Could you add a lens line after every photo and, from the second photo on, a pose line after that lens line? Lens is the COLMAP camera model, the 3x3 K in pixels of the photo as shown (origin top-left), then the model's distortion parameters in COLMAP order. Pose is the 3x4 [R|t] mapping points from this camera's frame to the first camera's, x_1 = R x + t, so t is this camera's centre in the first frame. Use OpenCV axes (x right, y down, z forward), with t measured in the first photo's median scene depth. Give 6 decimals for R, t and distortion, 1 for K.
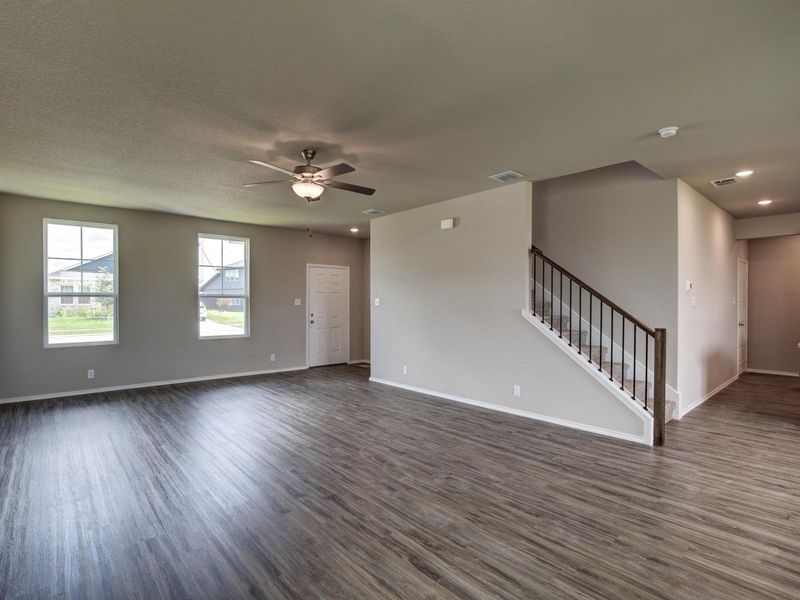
lens RADIAL K [[411.2, 0, 405.0], [0, 411.2, 303.1], [0, 0, 1]] dist [-0.027978, 0.001038]
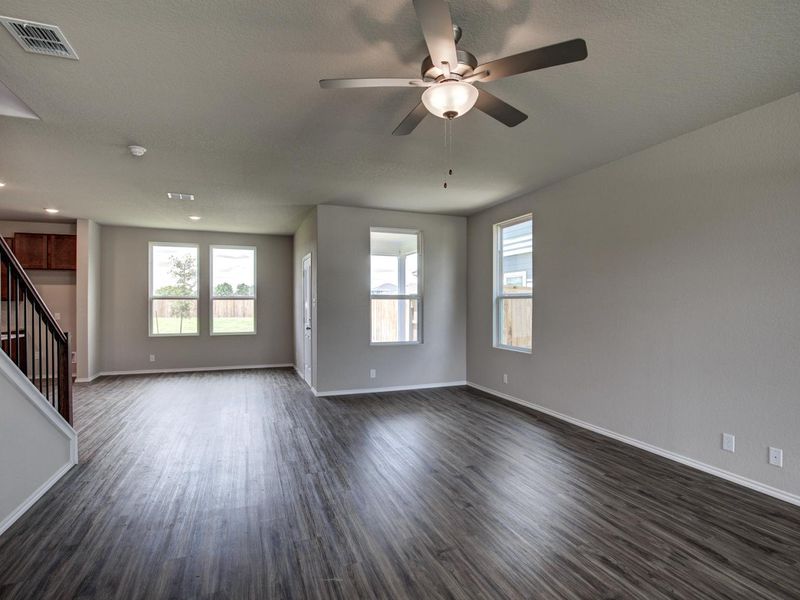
lens RADIAL K [[411.2, 0, 405.0], [0, 411.2, 303.1], [0, 0, 1]] dist [-0.027978, 0.001038]
pose [[-0.938573, -0.001793, 0.345075, -0.414639], [-0.000107, 0.999988, 0.004905, -0.007117], [-0.345080, 0.004567, -0.938562, 1.738221]]
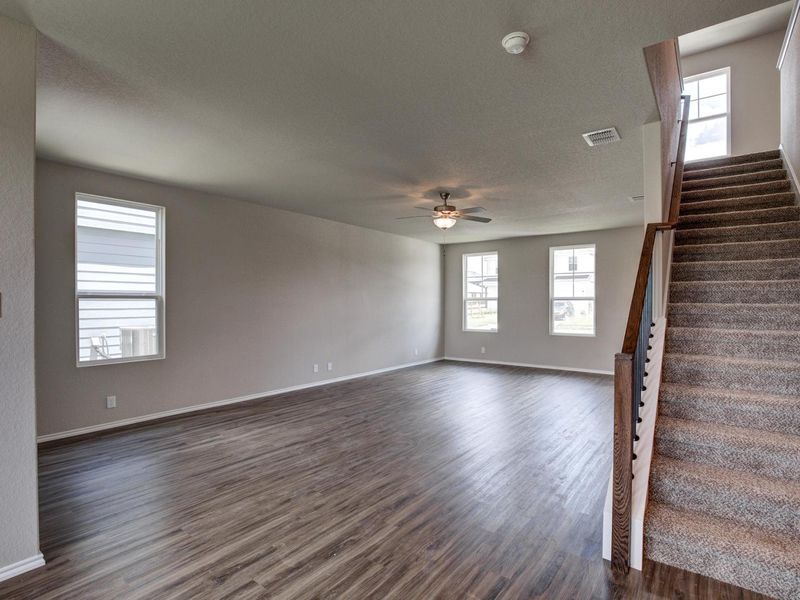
lens RADIAL K [[411.2, 0, 405.0], [0, 411.2, 303.1], [0, 0, 1]] dist [-0.027978, 0.001038]
pose [[0.198700, 0.001256, -0.980060, 1.222748], [-0.004177, 0.999991, 0.000434, -0.007032], [0.980051, 0.004008, 0.198703, 0.675887]]
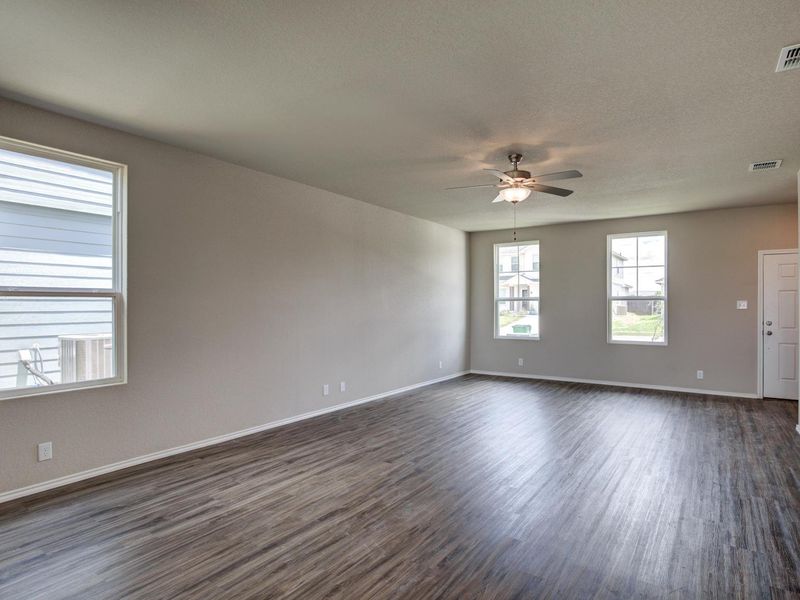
lens RADIAL K [[456.1, 0, 405.5], [0, 456.1, 301.9], [0, 0, 1]] dist [-0.021283, 0.002432]
pose [[0.241349, -0.005699, -0.970422, 0.890353], [-0.003047, 0.999973, -0.006630, -0.001150], [0.970434, 0.004557, 0.241325, 0.528236]]
